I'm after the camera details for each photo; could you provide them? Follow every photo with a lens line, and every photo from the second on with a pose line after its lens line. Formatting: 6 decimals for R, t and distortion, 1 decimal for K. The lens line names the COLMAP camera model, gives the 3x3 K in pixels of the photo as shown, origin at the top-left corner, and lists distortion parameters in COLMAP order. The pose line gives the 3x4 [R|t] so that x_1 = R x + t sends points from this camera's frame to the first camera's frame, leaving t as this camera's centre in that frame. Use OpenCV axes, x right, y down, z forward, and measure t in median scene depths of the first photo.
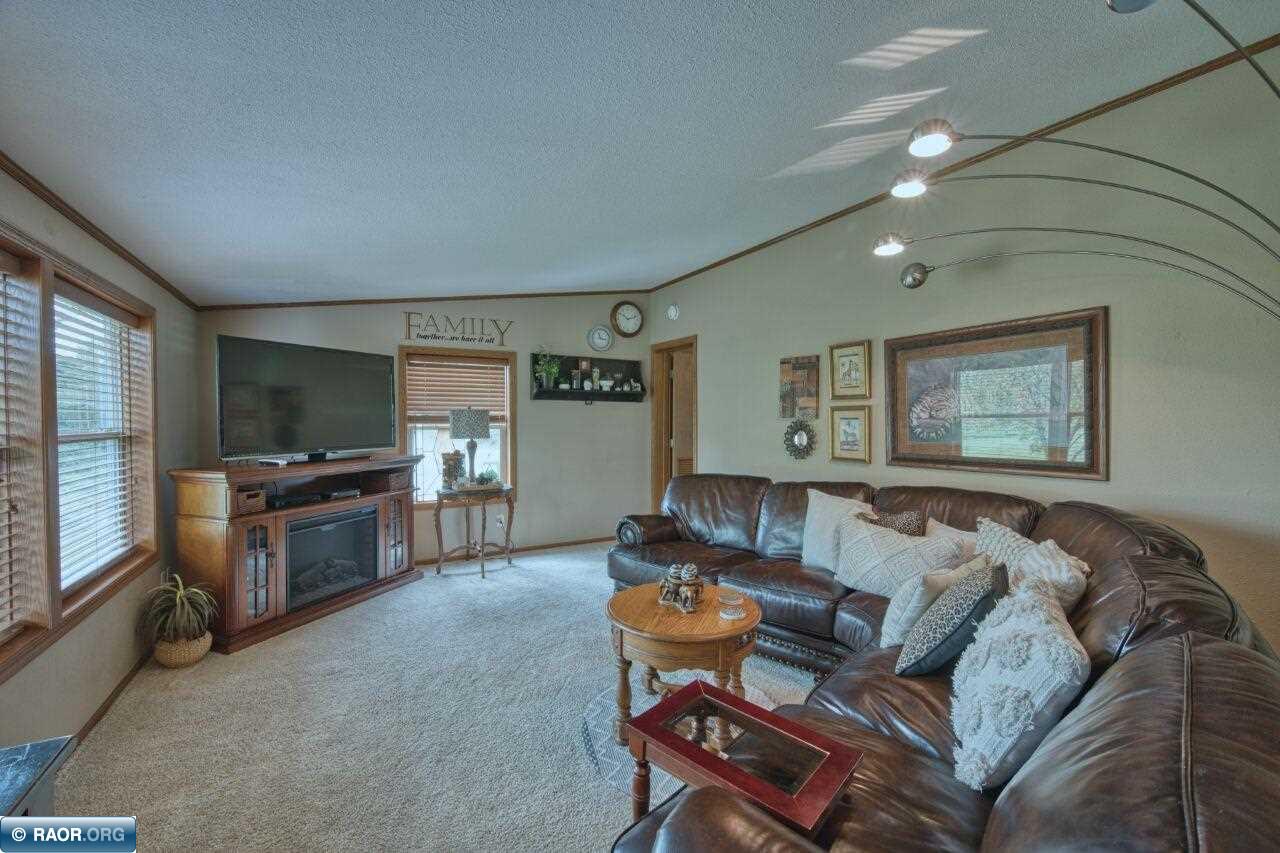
lens RADIAL K [[528.1, 0, 642.4], [0, 528.1, 423.1], [0, 0, 1]] dist [-0.025945, -0.001114]
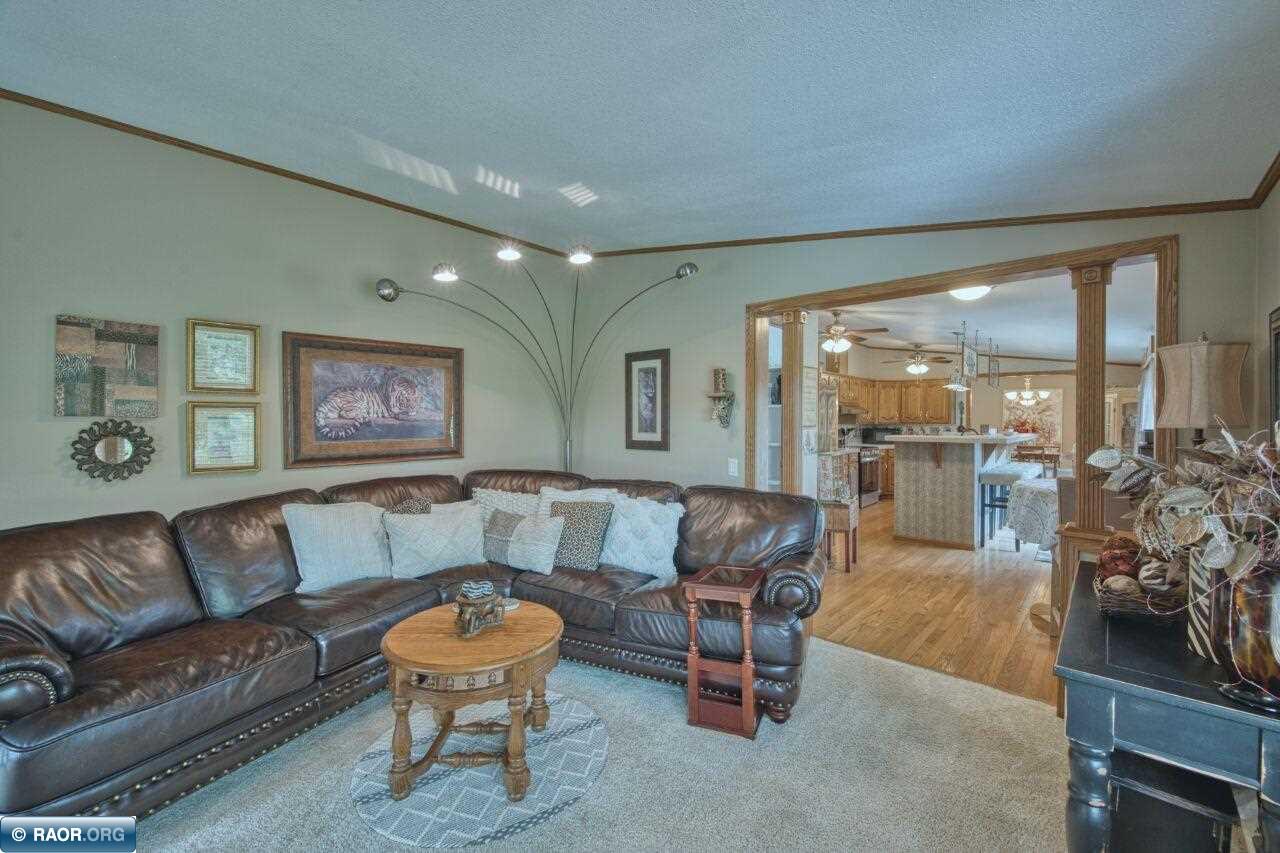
lens RADIAL K [[528.1, 0, 641.6], [0, 528.1, 427.3], [0, 0, 1]] dist [-0.025945, -0.001114]
pose [[-0.314052, -0.005105, 0.949392, -0.569748], [0.012256, 0.999880, 0.009431, 0.006077], [-0.949327, 0.014598, -0.313952, 0.679605]]
